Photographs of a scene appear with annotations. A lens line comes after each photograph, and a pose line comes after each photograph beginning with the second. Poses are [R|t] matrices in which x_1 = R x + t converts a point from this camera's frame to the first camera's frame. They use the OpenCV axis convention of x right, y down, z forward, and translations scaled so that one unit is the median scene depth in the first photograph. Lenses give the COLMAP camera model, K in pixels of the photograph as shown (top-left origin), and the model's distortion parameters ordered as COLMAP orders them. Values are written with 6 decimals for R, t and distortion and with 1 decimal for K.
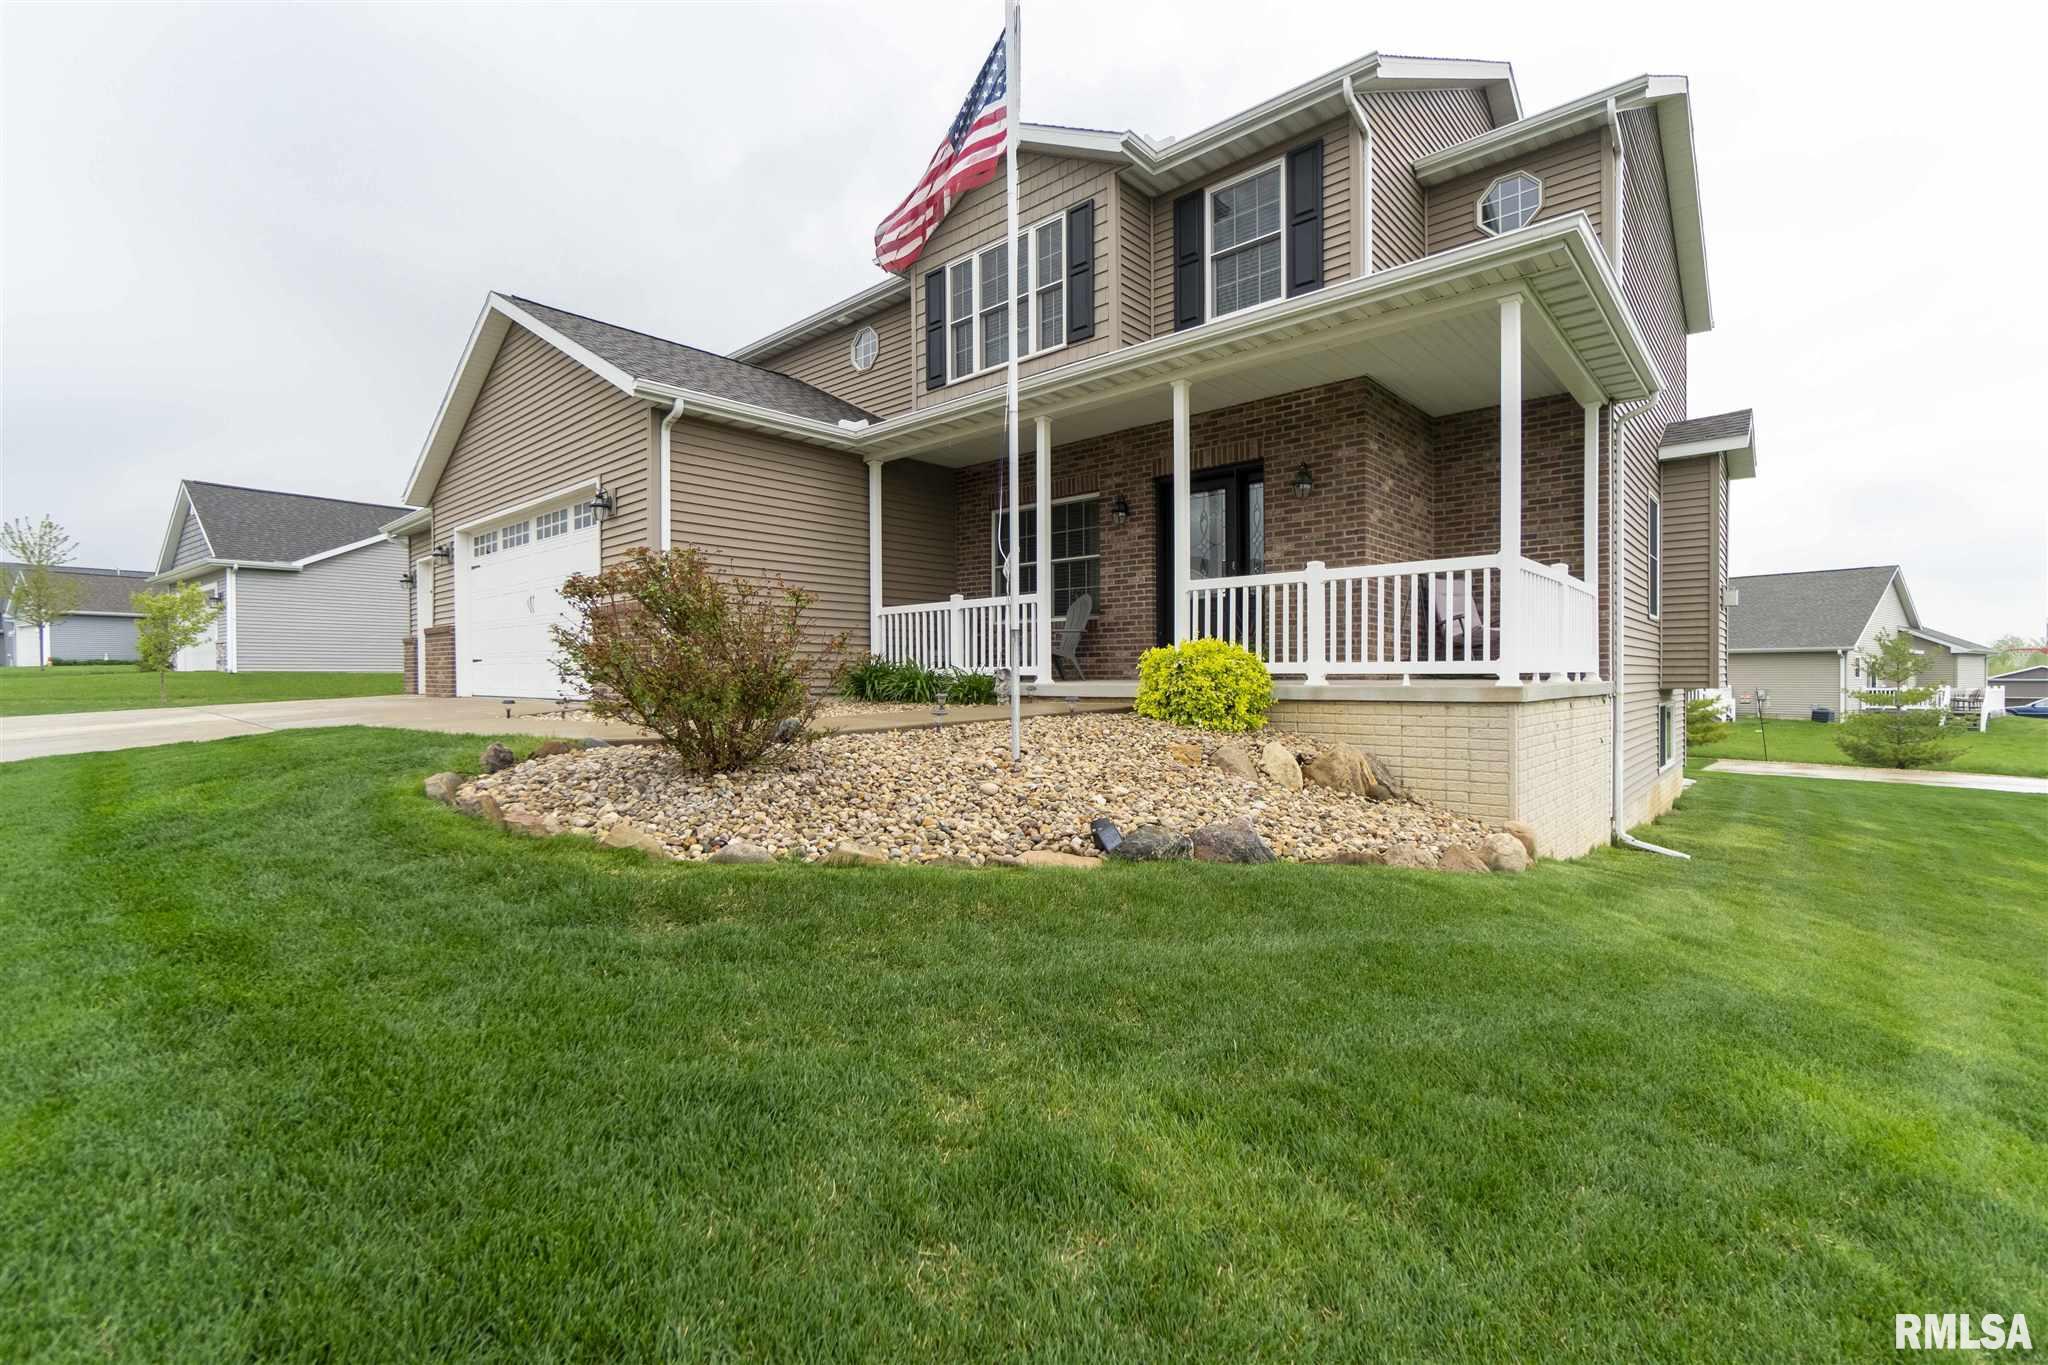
lens RADIAL K [[897.5, 0, 1022.7], [0, 897.5, 678.9], [0, 0, 1]] dist [-0.005009, -0.000132]
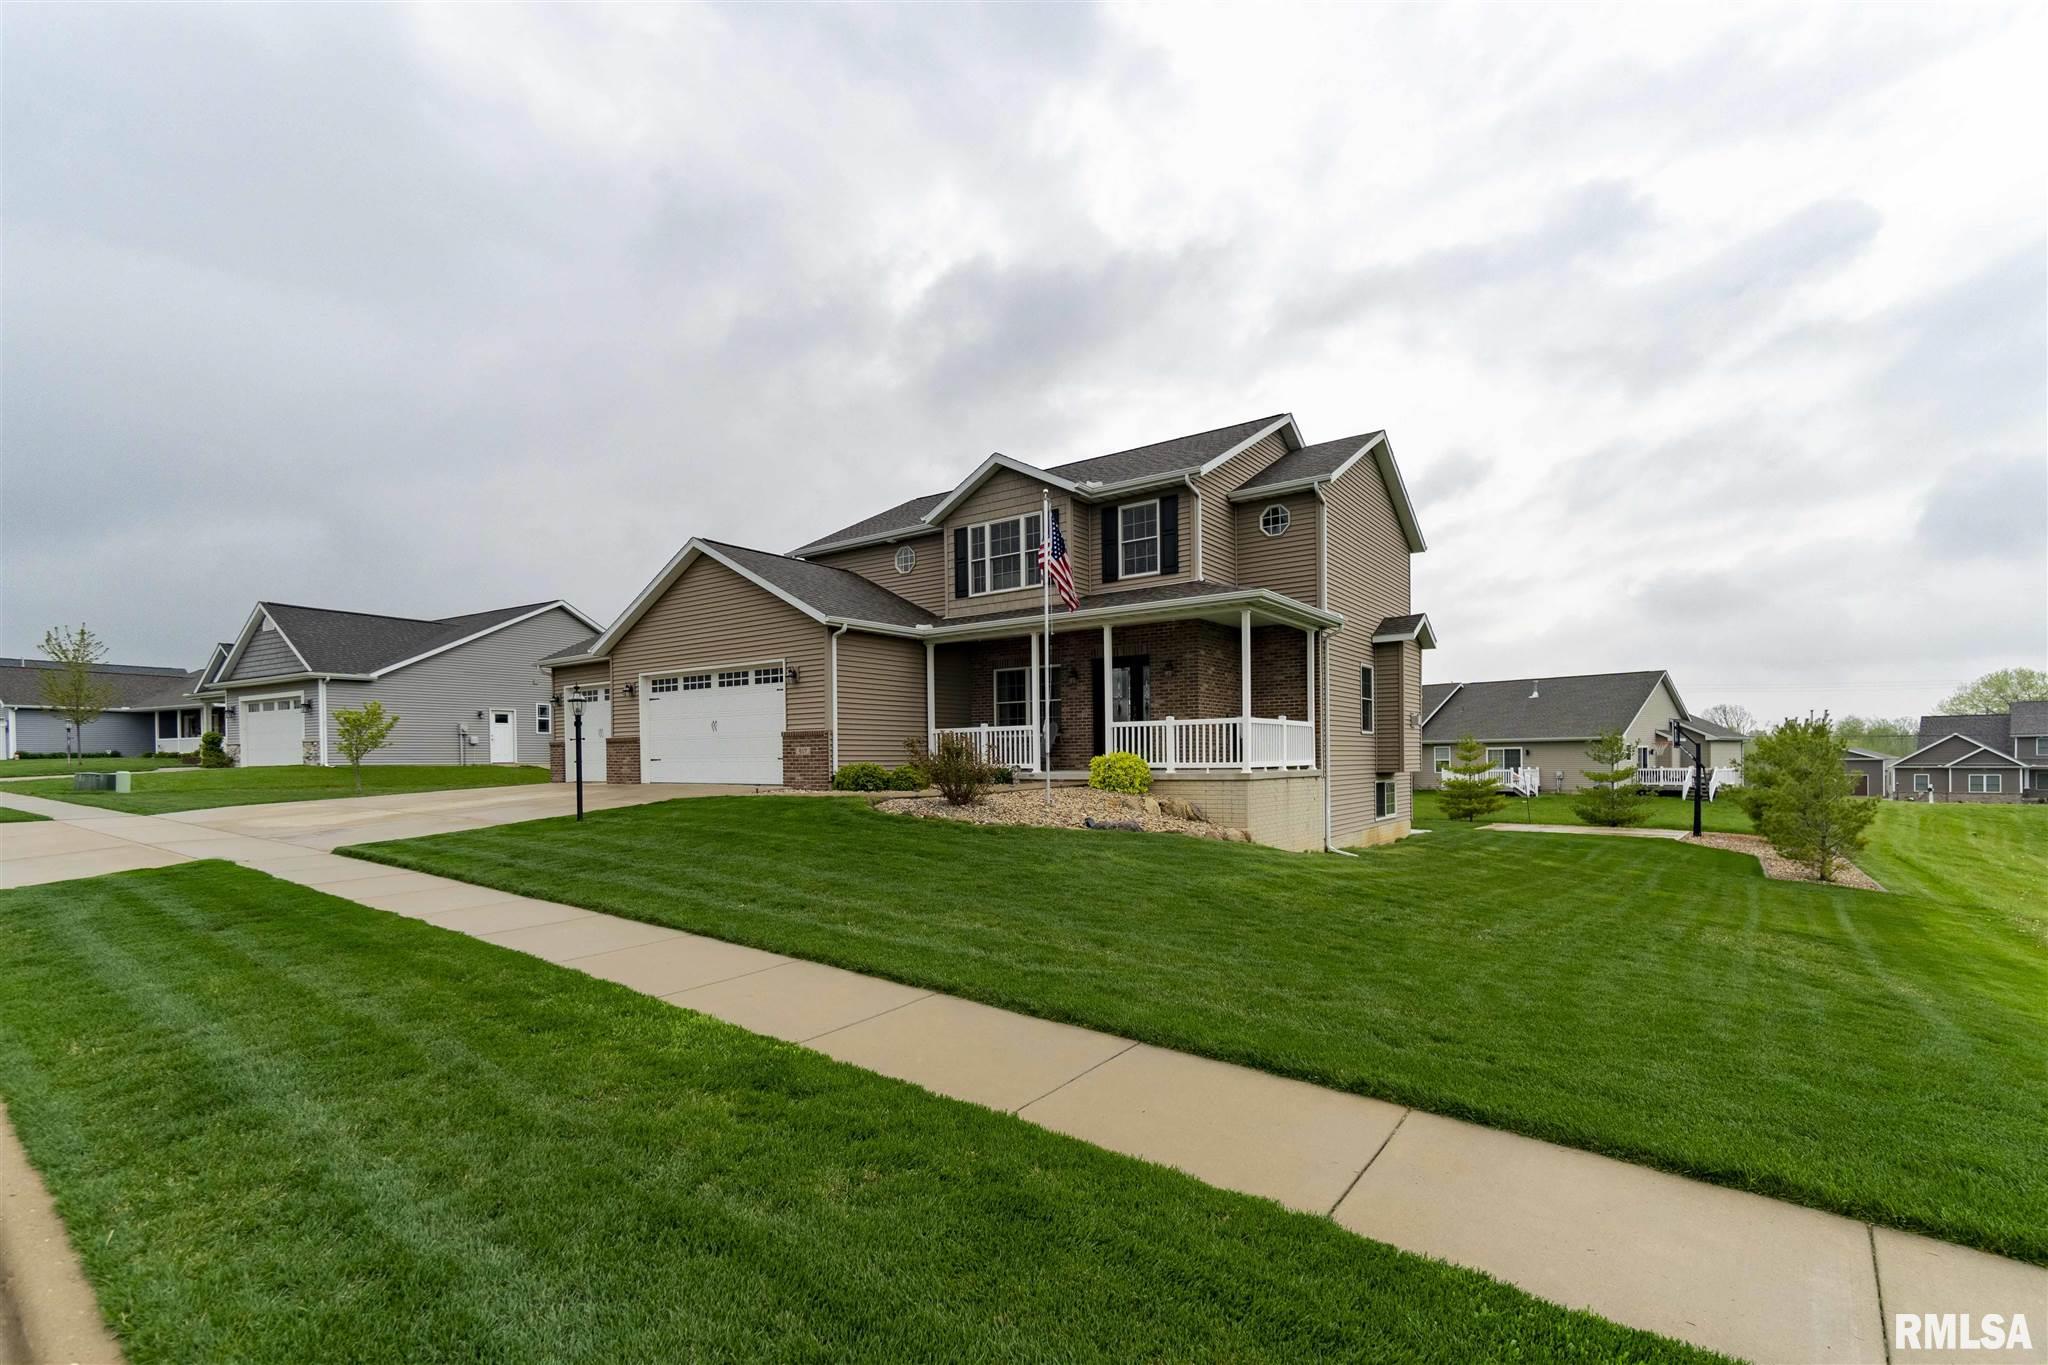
lens RADIAL K [[897.5, 0, 1020.8], [0, 897.5, 760.1], [0, 0, 1]] dist [-0.005009, -0.000132]
pose [[0.995623, -0.006323, 0.093243, -0.184155], [0.006684, 0.999971, -0.003557, -0.014483], [-0.093218, 0.004164, 0.995637, -0.875919]]
